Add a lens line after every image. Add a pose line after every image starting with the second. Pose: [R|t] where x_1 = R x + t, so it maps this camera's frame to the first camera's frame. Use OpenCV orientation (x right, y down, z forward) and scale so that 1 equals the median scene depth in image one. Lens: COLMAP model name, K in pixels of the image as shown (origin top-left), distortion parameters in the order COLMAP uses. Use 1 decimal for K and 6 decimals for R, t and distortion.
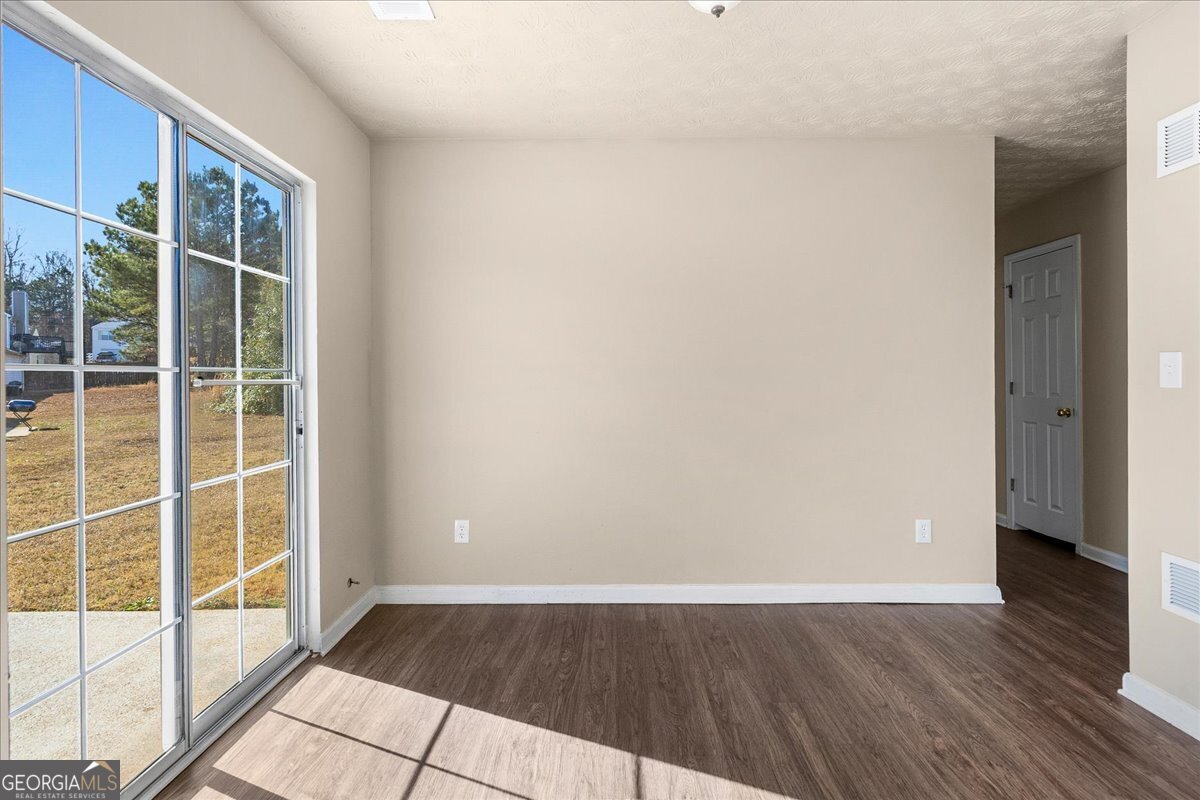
lens RADIAL K [[564.0, 0, 618.4], [0, 564.0, 384.5], [0, 0, 1]] dist [0.002016, 0.000032]
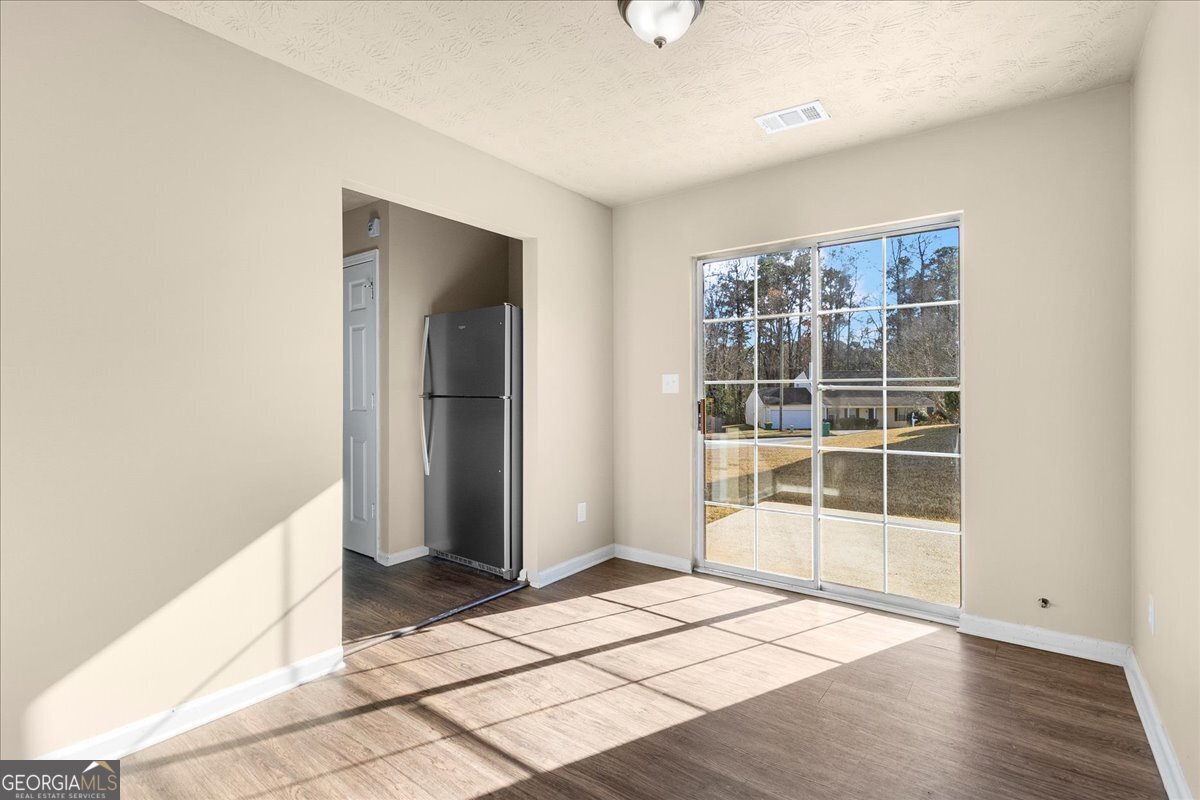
lens RADIAL K [[564.0, 0, 618.4], [0, 564.0, 384.5], [0, 0, 1]] dist [0.002016, 0.000032]
pose [[-0.586349, -0.002521, -0.810054, 0.791525], [0.002819, 0.999983, -0.005152, -0.006867], [0.810053, -0.005305, -0.586332, 1.122111]]
